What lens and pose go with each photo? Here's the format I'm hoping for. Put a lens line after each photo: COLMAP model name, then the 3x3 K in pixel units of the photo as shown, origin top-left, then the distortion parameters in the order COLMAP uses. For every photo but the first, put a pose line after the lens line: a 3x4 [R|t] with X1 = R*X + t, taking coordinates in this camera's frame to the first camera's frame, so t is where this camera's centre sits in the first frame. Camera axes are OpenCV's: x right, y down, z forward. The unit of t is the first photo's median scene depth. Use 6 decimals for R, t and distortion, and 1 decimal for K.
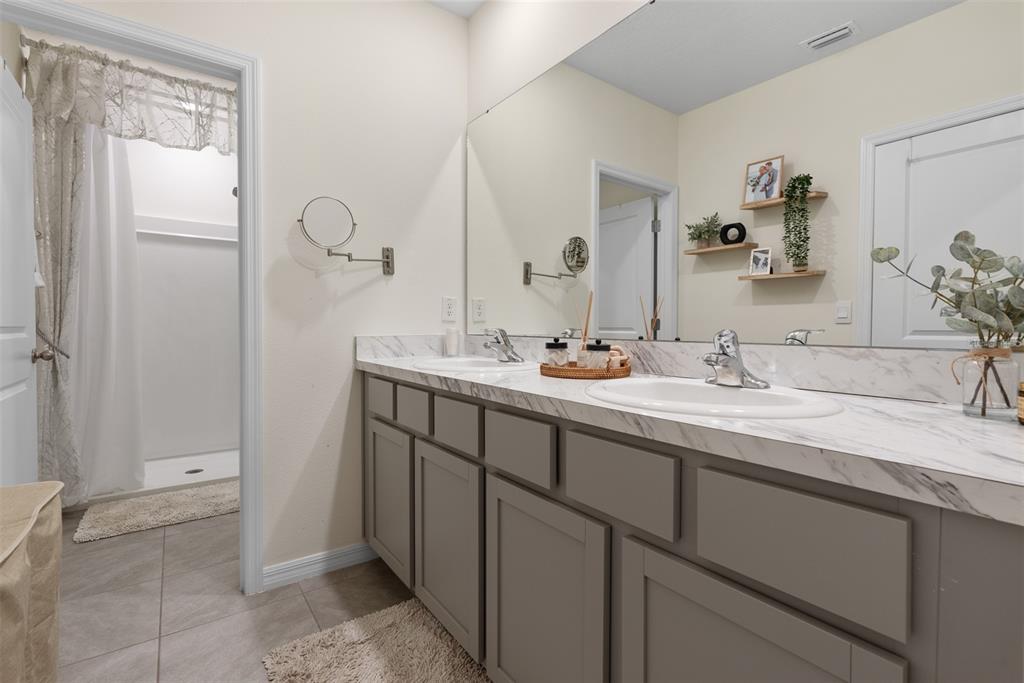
lens RADIAL K [[474.3, 0, 513.6], [0, 474.3, 324.6], [0, 0, 1]] dist [0.000107, 0.000044]
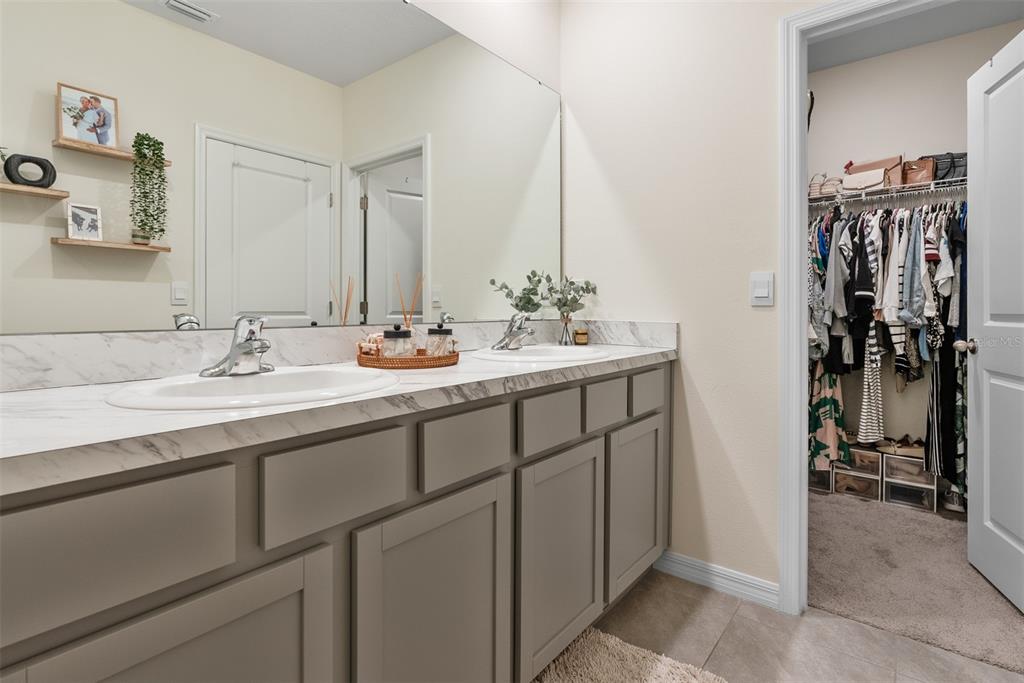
lens RADIAL K [[502.0, 0, 513.9], [0, 502.0, 305.7], [0, 0, 1]] dist [-0.003570, -0.000721]
pose [[-0.260637, 0.001572, 0.965436, -0.694770], [-0.007420, 0.999966, -0.003632, -0.003058], [-0.965408, -0.008110, -0.260617, 0.880686]]
